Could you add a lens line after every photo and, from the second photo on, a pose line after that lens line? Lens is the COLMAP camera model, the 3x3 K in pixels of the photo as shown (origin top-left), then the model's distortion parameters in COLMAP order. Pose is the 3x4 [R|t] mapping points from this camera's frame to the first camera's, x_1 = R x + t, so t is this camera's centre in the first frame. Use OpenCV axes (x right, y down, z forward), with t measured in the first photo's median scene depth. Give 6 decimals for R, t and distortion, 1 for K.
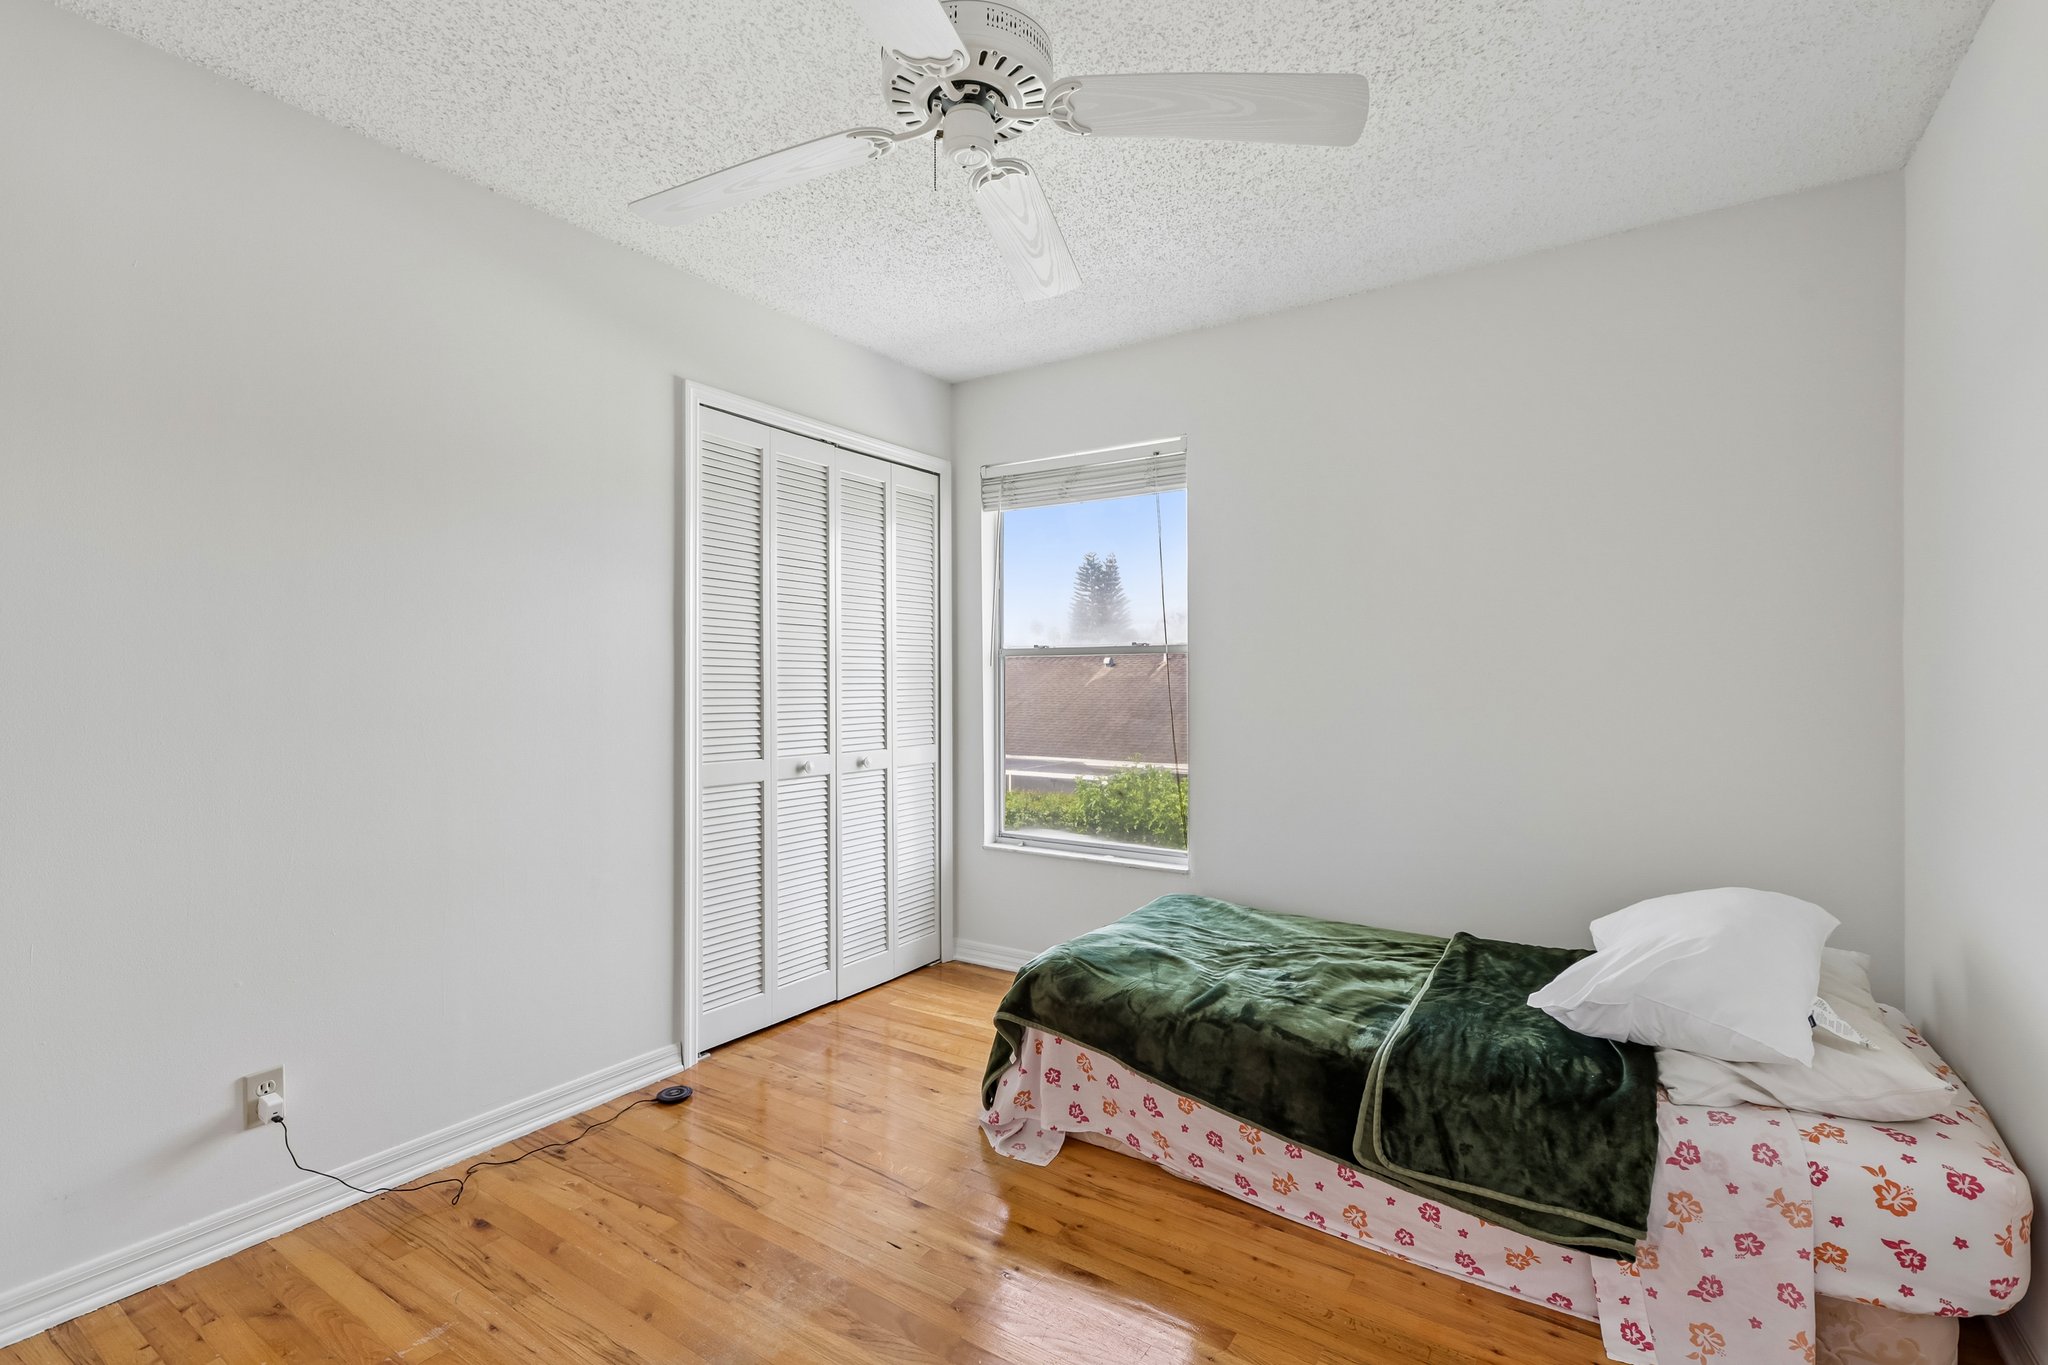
lens RADIAL K [[918.8, 0, 1021.4], [0, 918.8, 684.0], [0, 0, 1]] dist [-0.002372, 0.002321]
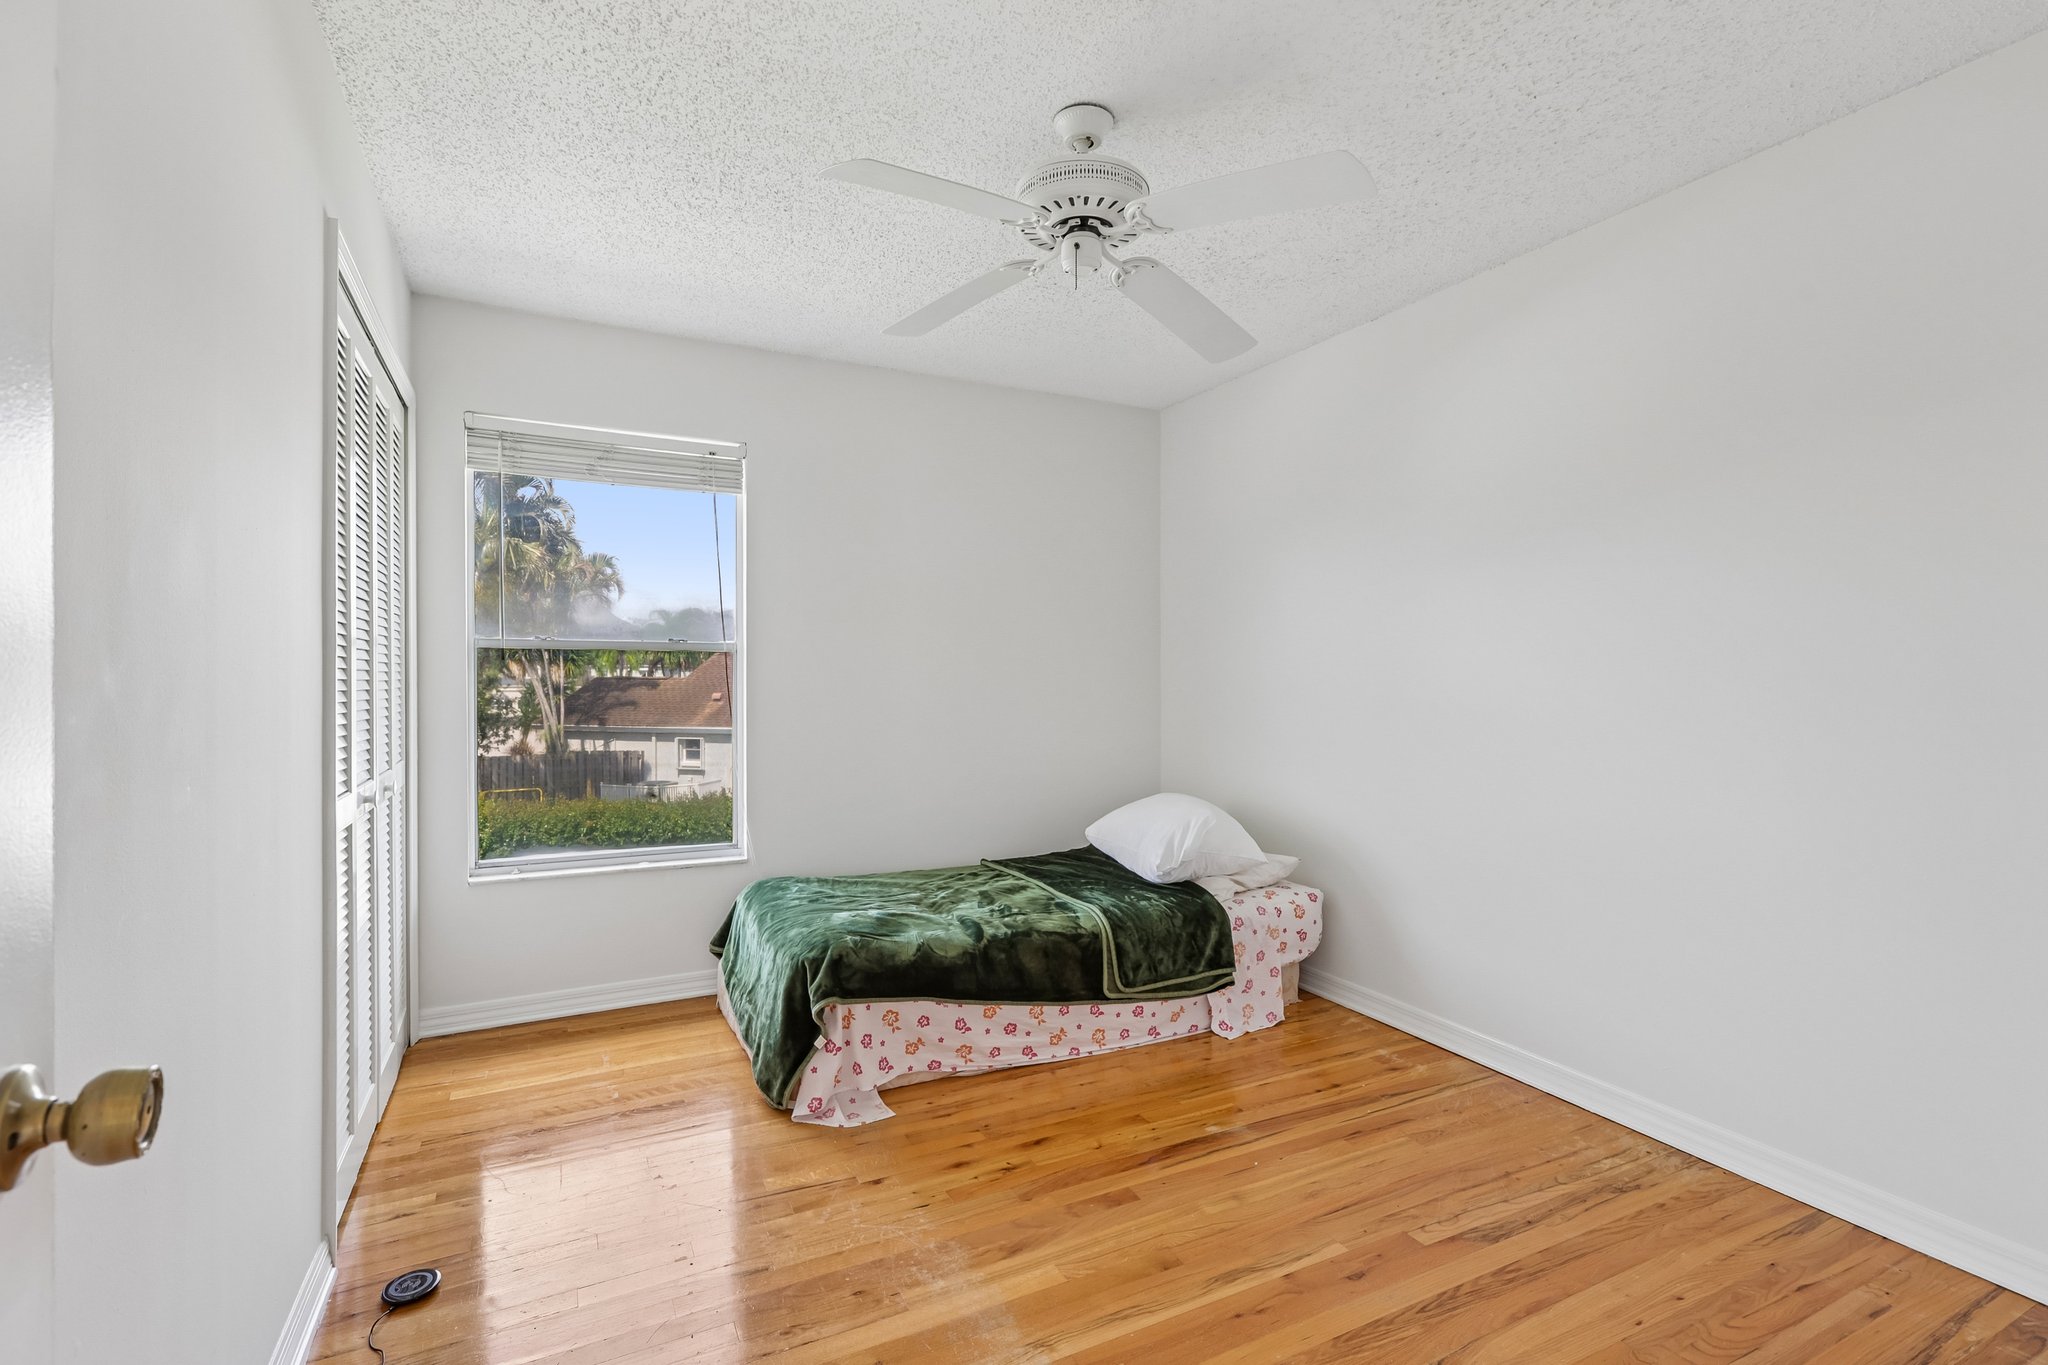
lens RADIAL K [[918.8, 0, 1016.3], [0, 918.8, 681.2], [0, 0, 1]] dist [-0.002372, 0.002321]
pose [[0.497523, -0.001395, 0.867450, -0.972986], [0.000869, 0.999999, 0.001109, -0.002679], [-0.867451, 0.000201, 0.497523, 0.356044]]
